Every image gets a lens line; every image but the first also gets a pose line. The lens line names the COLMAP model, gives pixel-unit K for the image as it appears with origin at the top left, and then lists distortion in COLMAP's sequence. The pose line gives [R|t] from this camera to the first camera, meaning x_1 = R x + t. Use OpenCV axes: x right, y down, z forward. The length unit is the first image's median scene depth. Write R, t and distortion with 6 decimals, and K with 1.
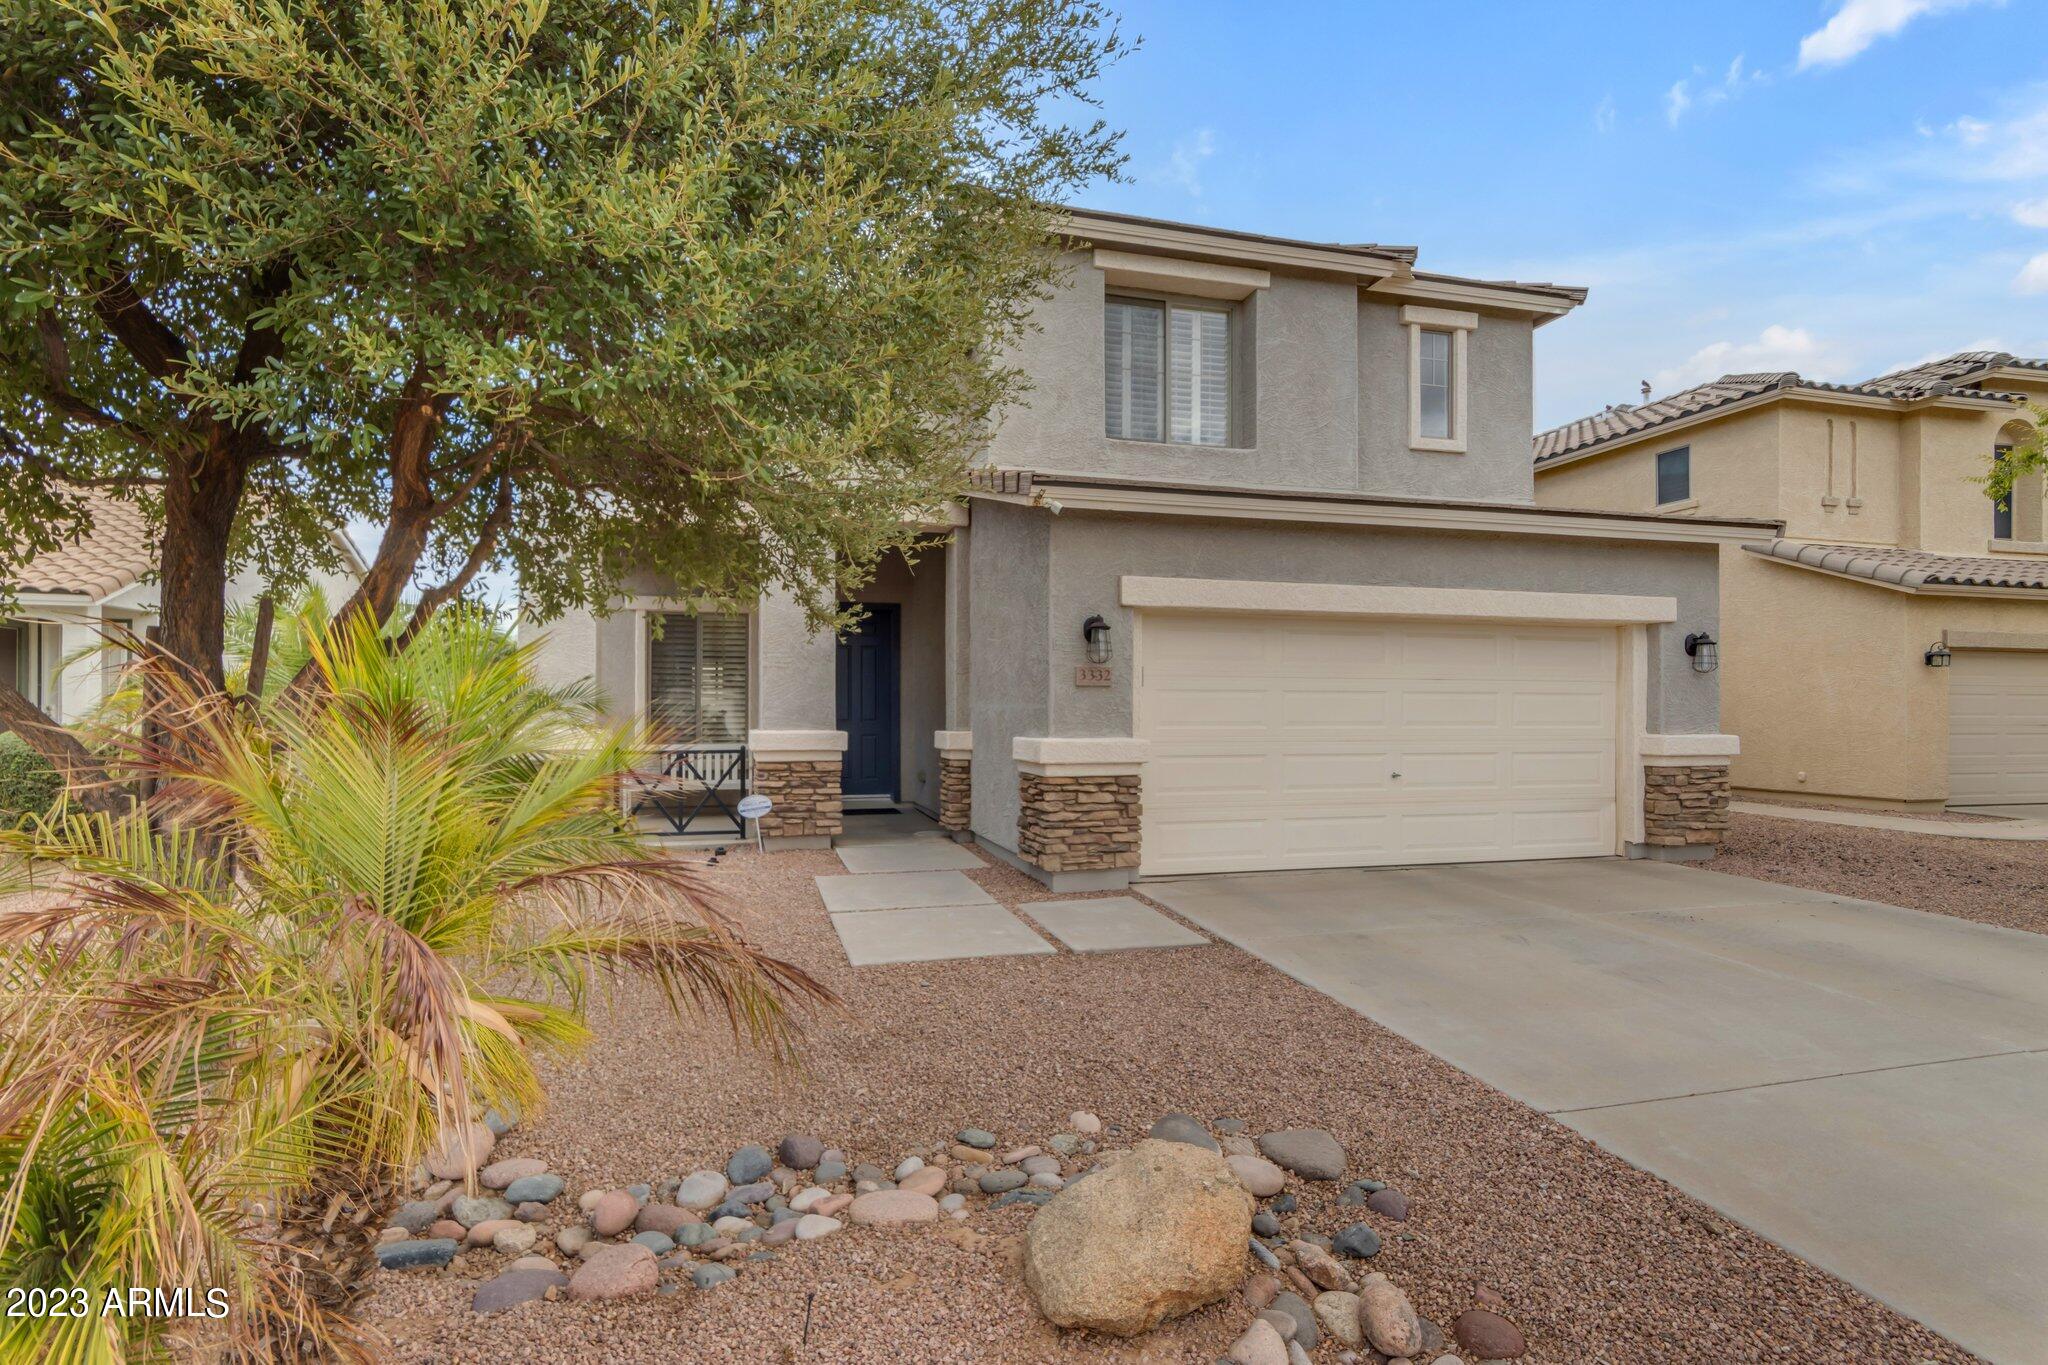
lens RADIAL K [[964.0, 0, 970.8], [0, 964.0, 705.9], [0, 0, 1]] dist [0.003361, 0.000292]
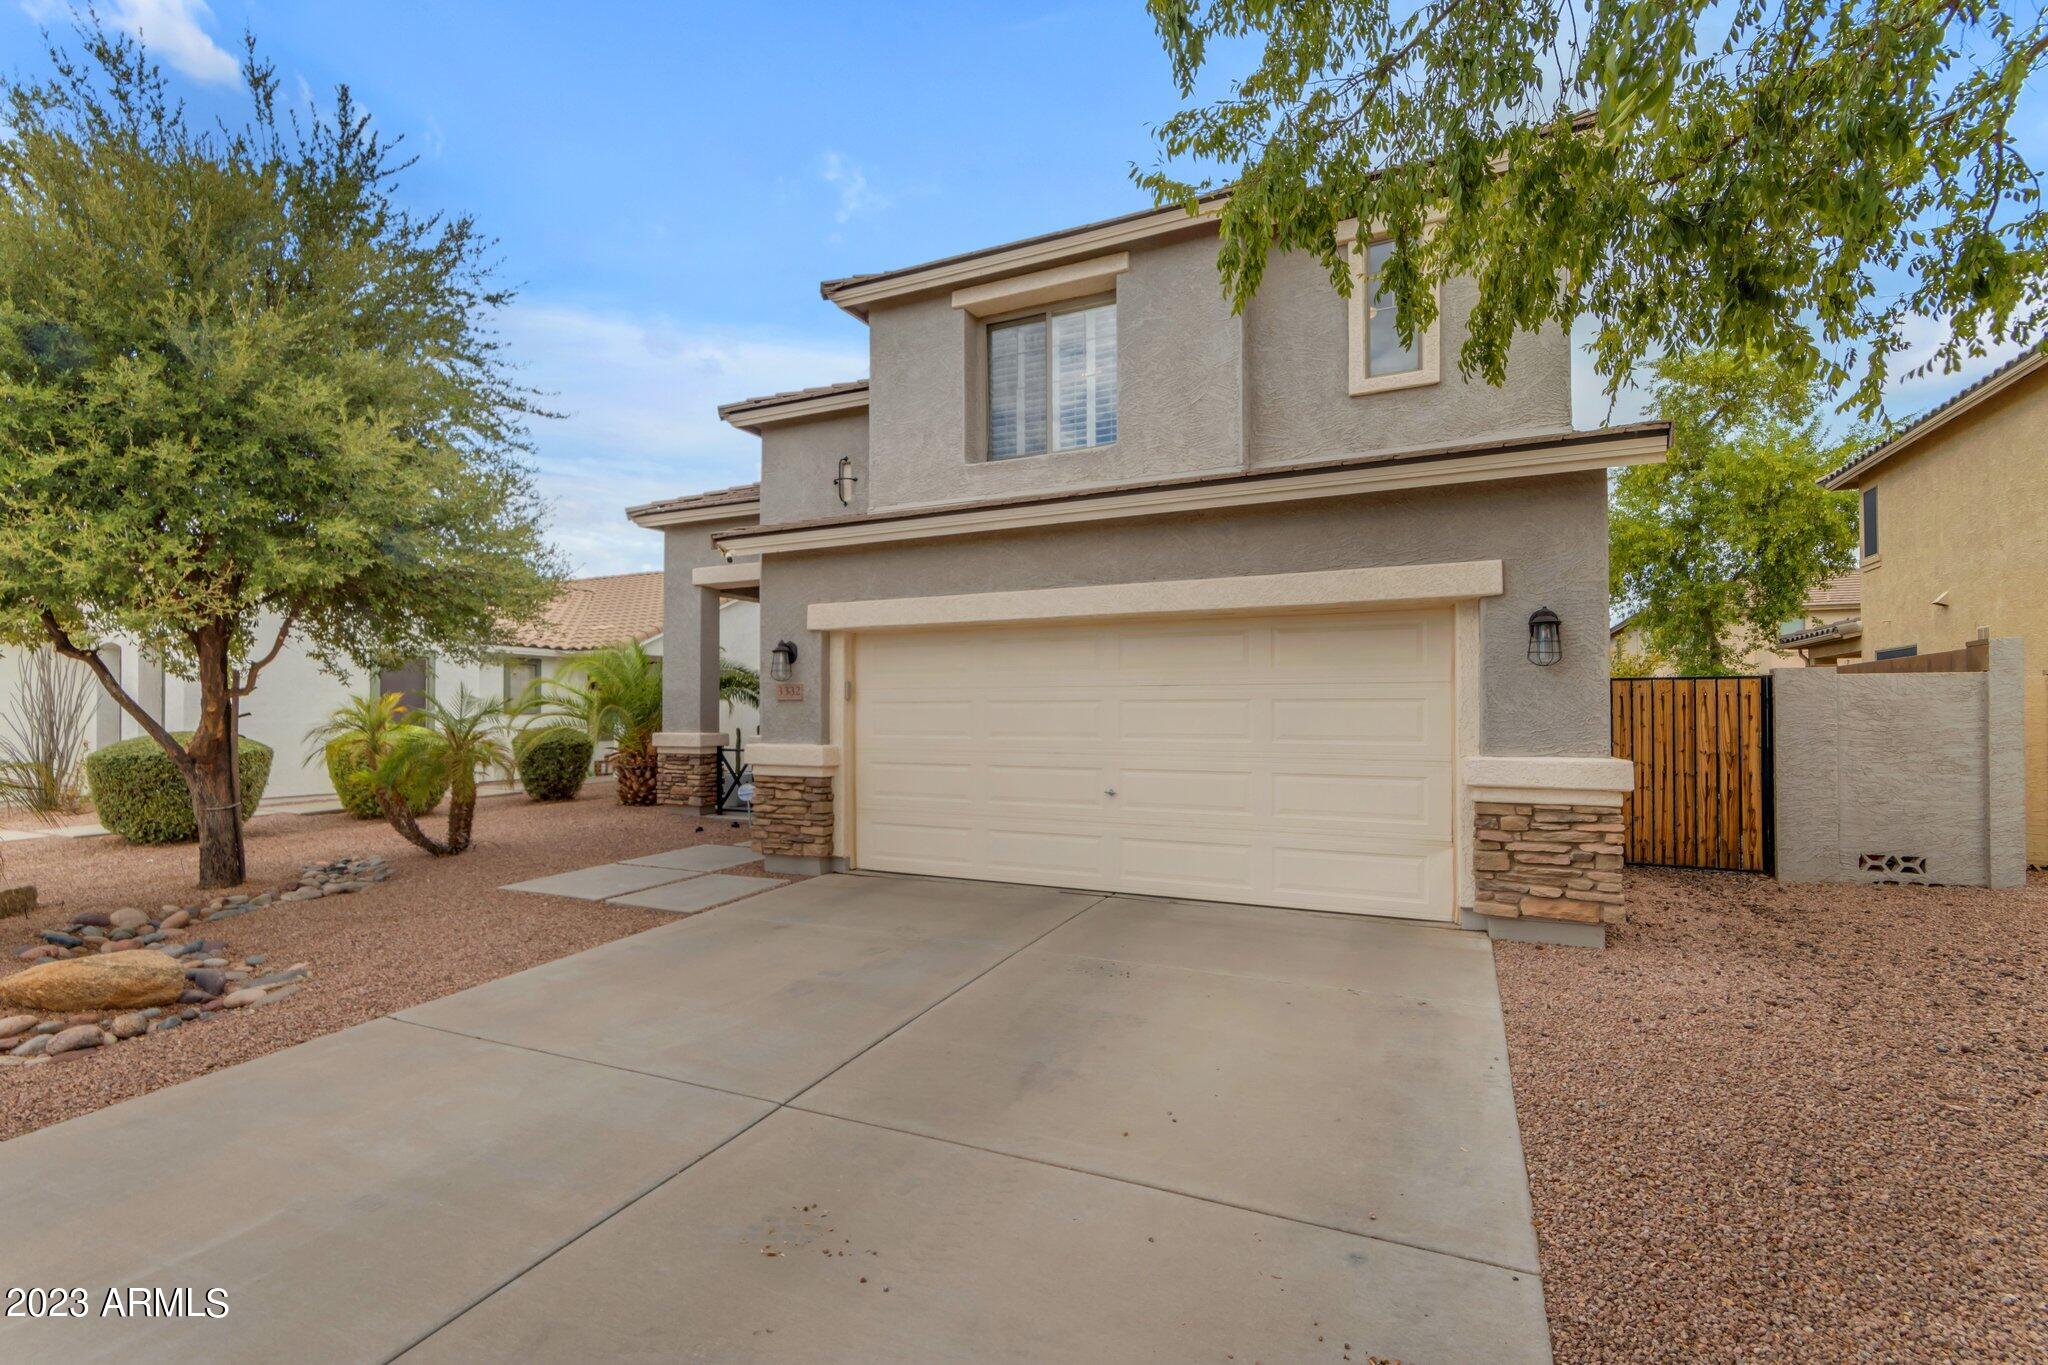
lens RADIAL K [[964.0, 0, 970.8], [0, 964.0, 705.9], [0, 0, 1]] dist [0.003361, 0.000292]
pose [[0.743593, -0.008858, -0.668574, 0.898507], [0.002634, 0.999943, -0.010318, -0.000439], [0.668628, 0.005911, 0.743574, 0.225810]]
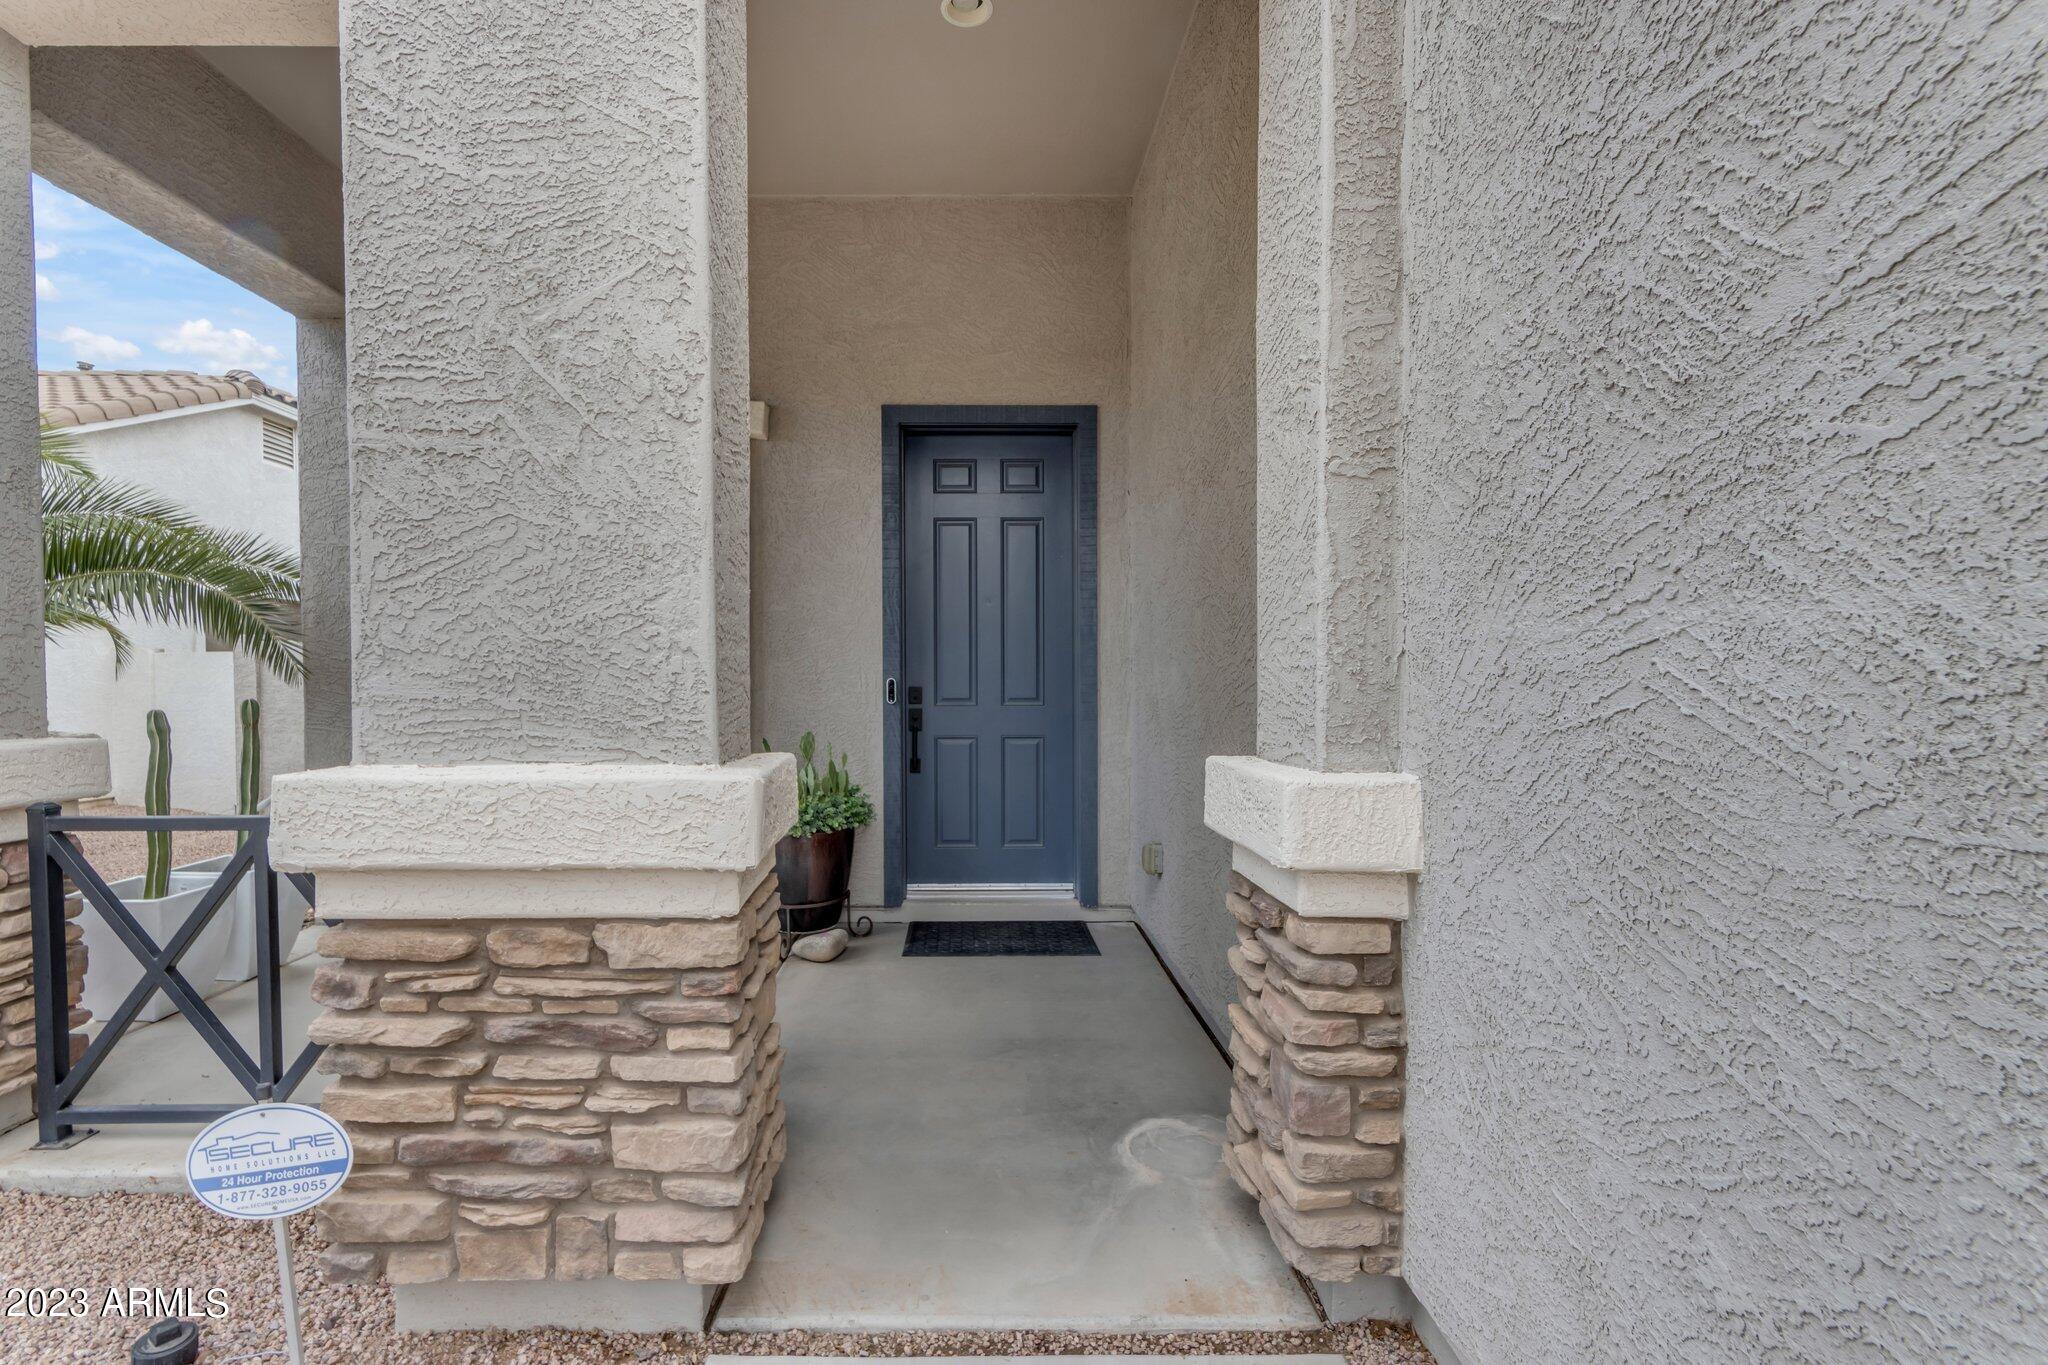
lens RADIAL K [[964.0, 0, 970.8], [0, 964.0, 705.9], [0, 0, 1]] dist [0.003361, 0.000292]
pose [[0.971695, 0.001383, -0.236236, -0.041953], [0.004300, 0.999714, 0.023541, 0.009124], [0.236201, -0.023891, 0.971410, 0.853798]]
